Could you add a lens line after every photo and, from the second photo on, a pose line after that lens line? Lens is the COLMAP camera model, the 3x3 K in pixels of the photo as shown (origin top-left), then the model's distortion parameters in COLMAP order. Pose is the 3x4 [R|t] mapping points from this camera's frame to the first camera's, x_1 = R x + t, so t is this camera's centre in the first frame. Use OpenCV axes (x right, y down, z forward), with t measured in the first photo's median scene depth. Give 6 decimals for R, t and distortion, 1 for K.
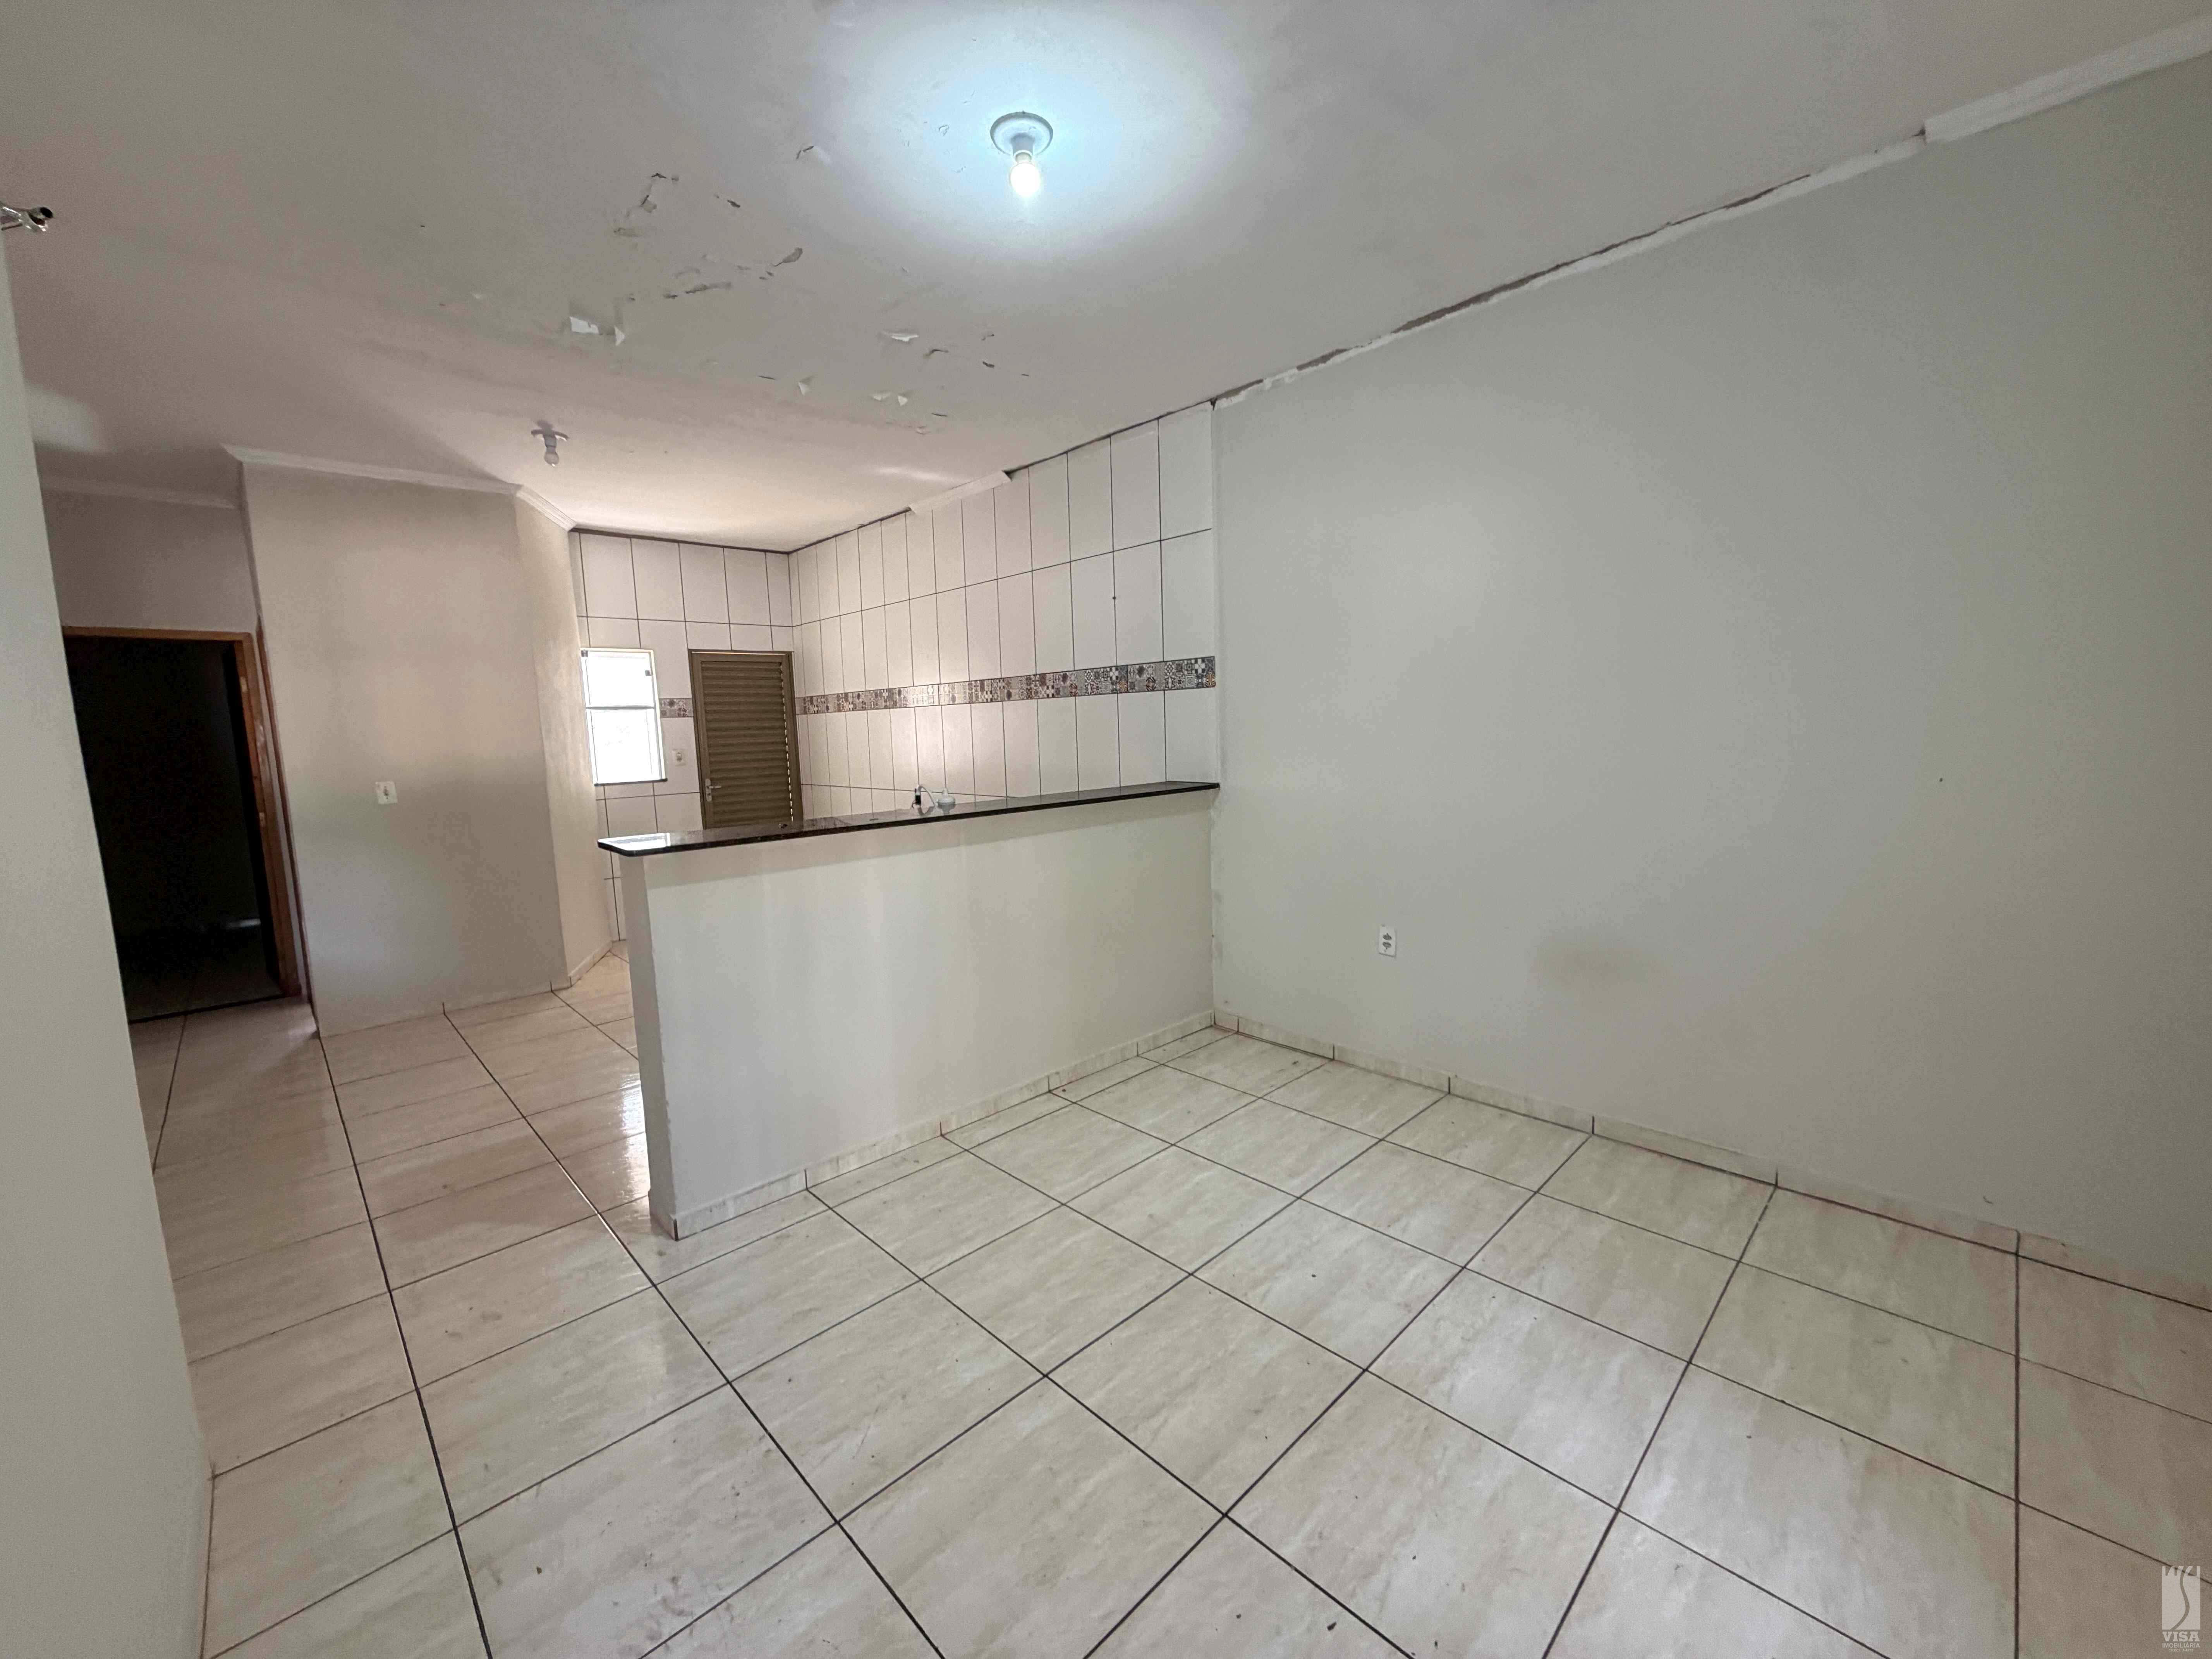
lens RADIAL K [[879.4, 0, 1107.8], [0, 879.4, 830.5], [0, 0, 1]] dist [-0.002013, 0.000388]
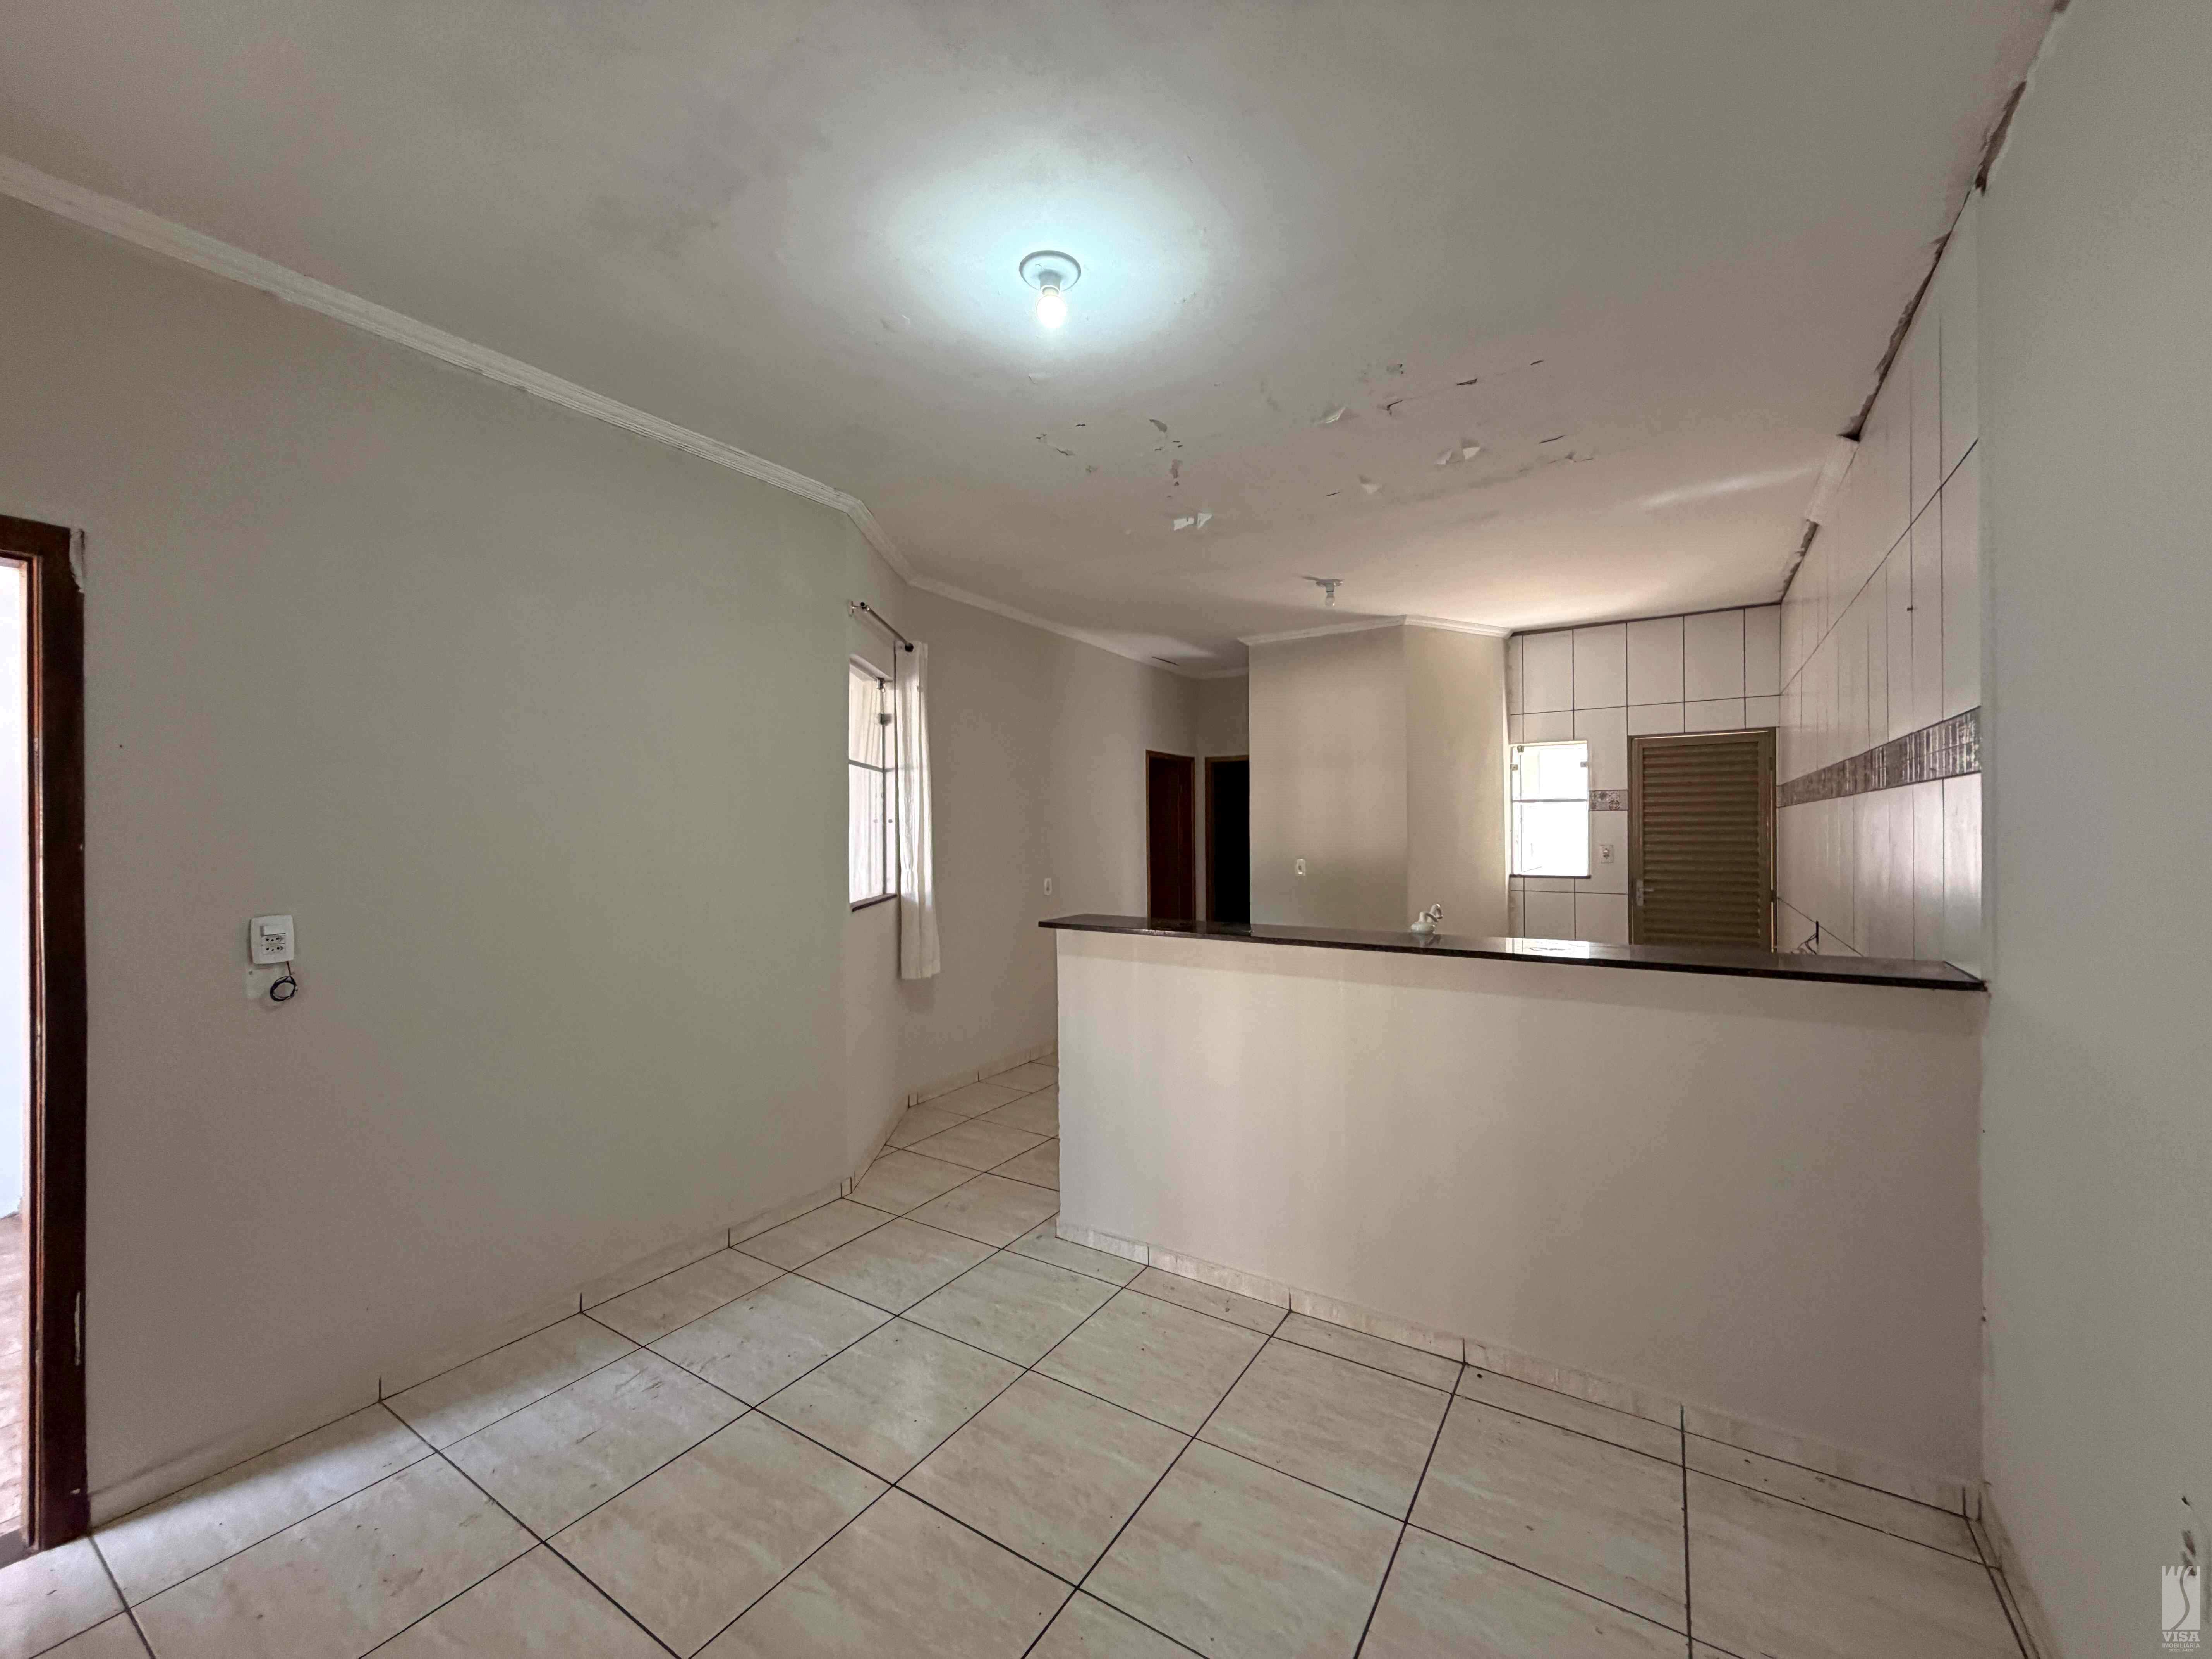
lens RADIAL K [[879.4, 0, 1099.6], [0, 879.4, 829.7], [0, 0, 1]] dist [-0.002013, 0.000388]
pose [[0.224992, 0.030769, -0.973875, 0.409955], [-0.119287, 0.992853, 0.003810, -0.069458], [0.967031, 0.115313, 0.227054, 0.396841]]
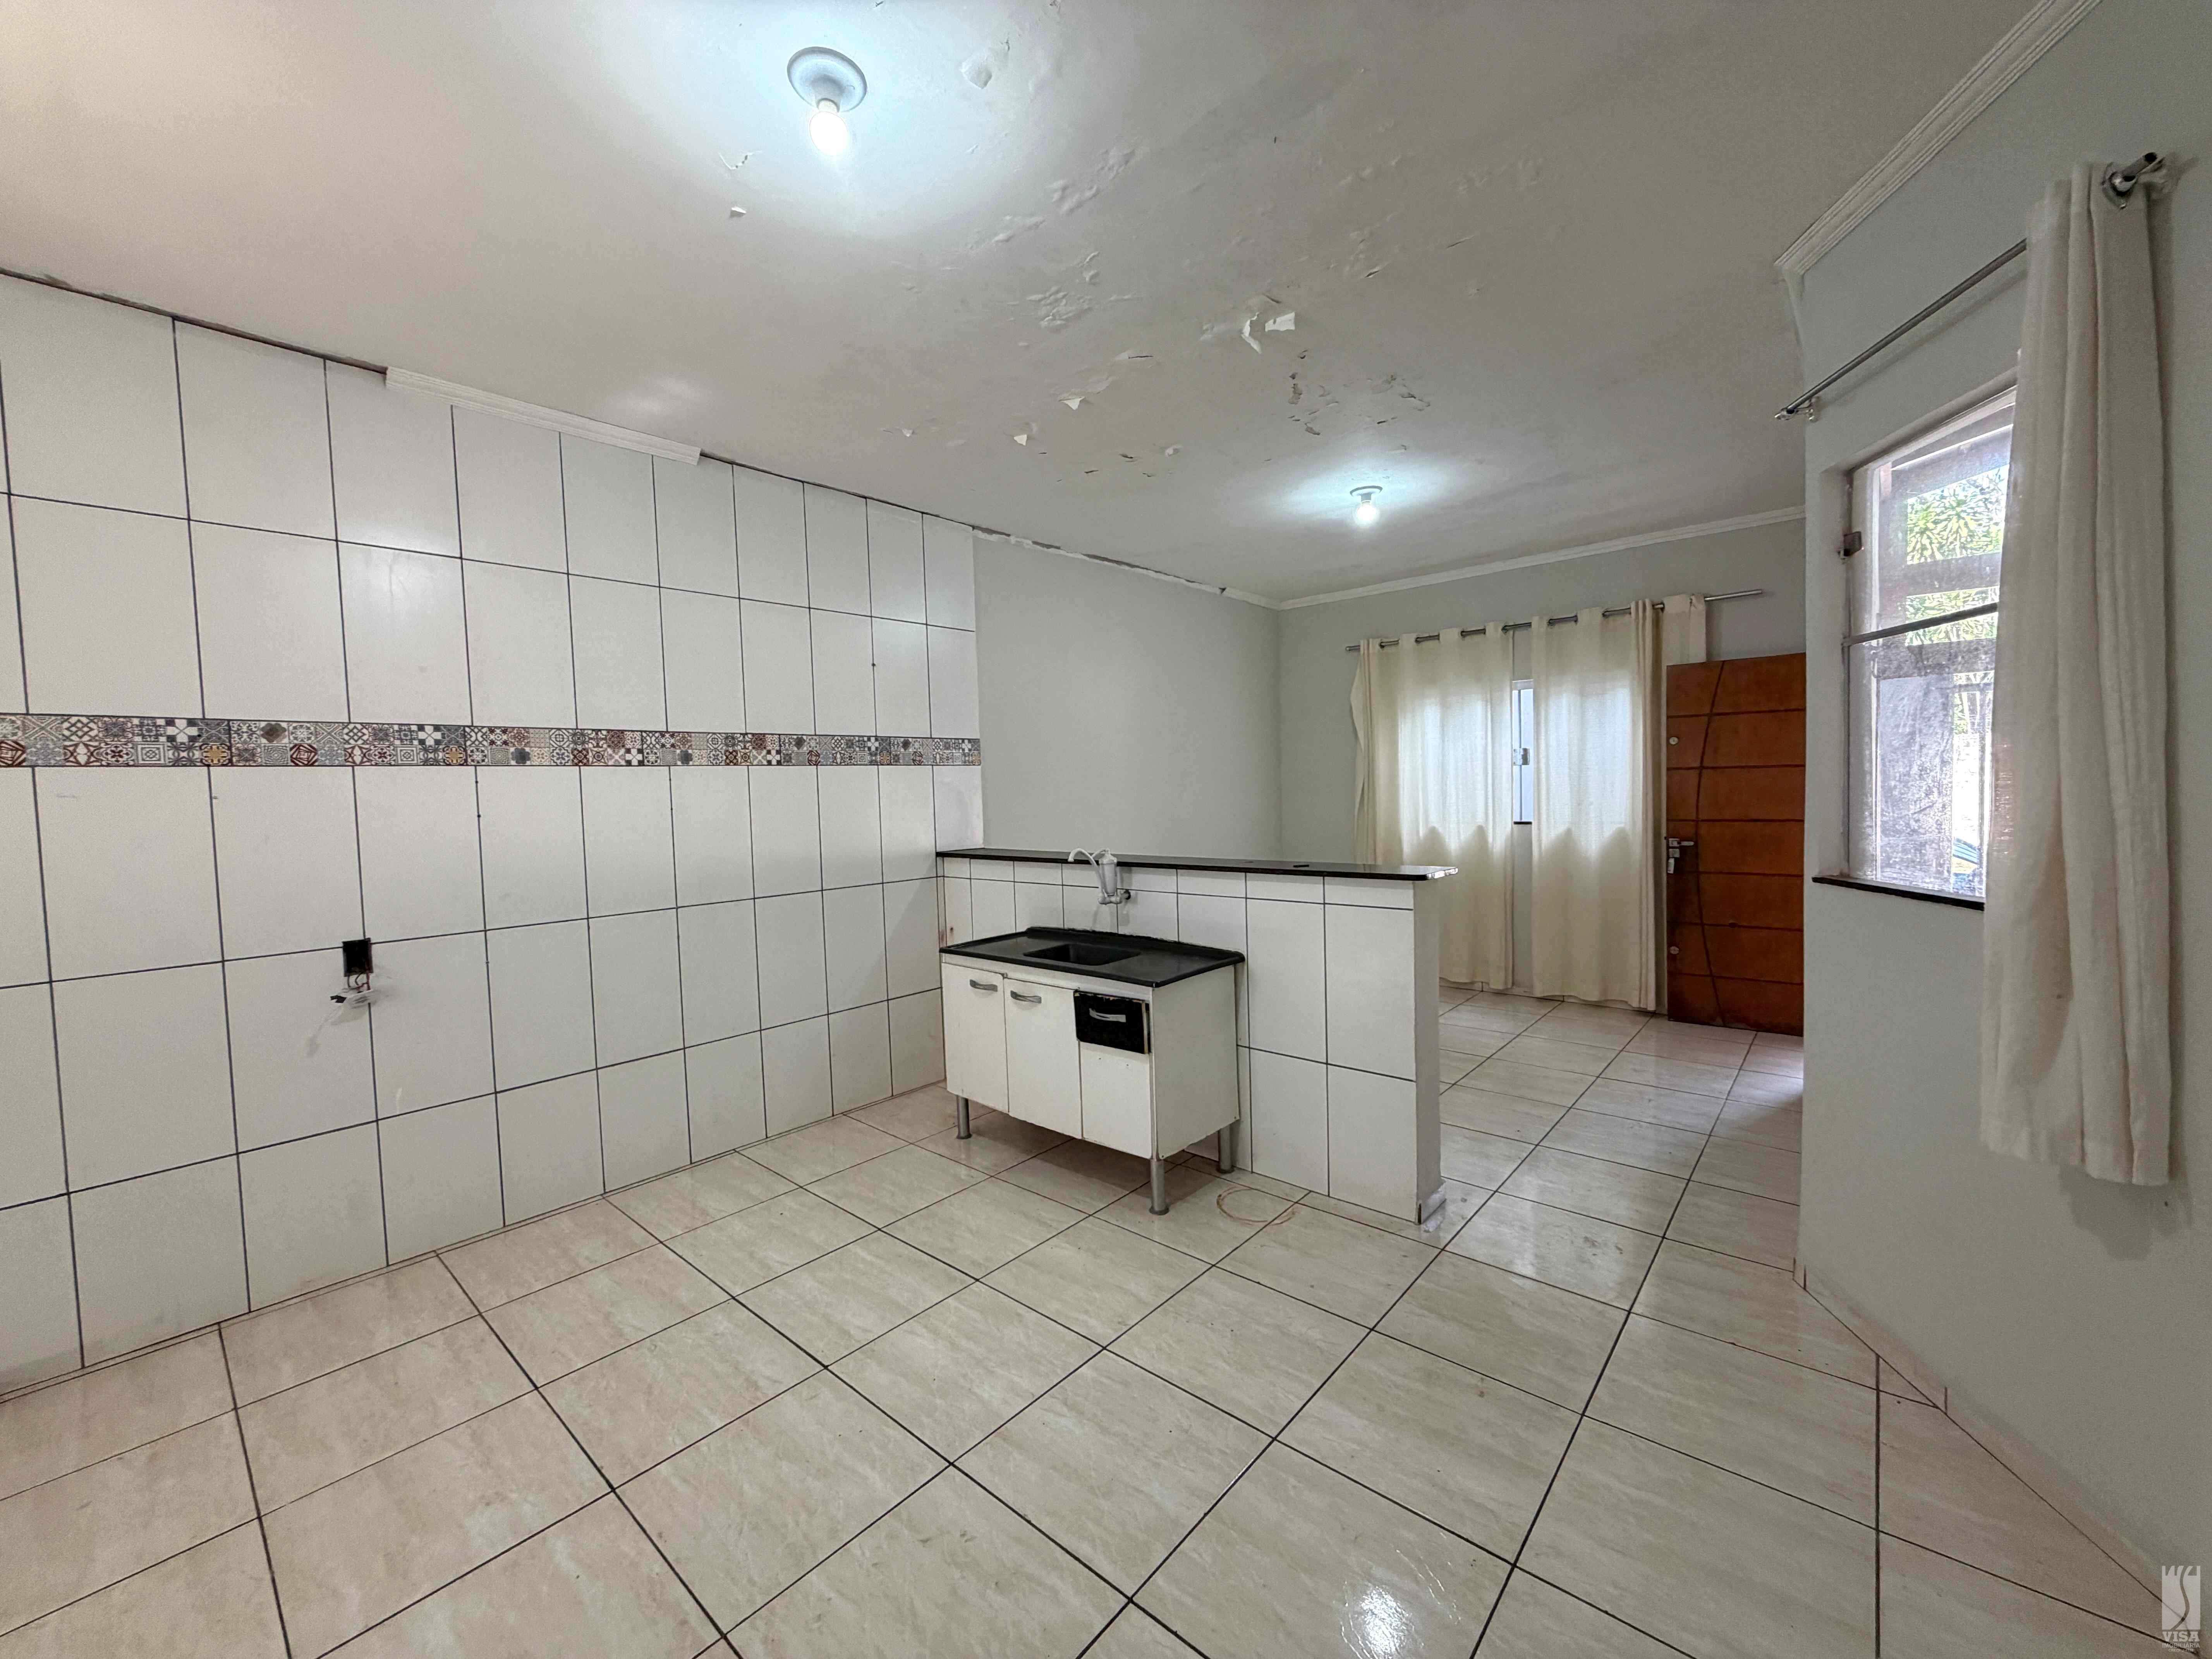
lens RADIAL K [[879.4, 0, 1118.1], [0, 879.4, 829.1], [0, 0, 1]] dist [-0.002013, 0.000388]
pose [[-0.085042, -0.005690, 0.996361, -0.920832], [0.162014, 0.986596, 0.019462, -0.064691], [-0.983117, 0.163080, -0.082980, 0.821973]]
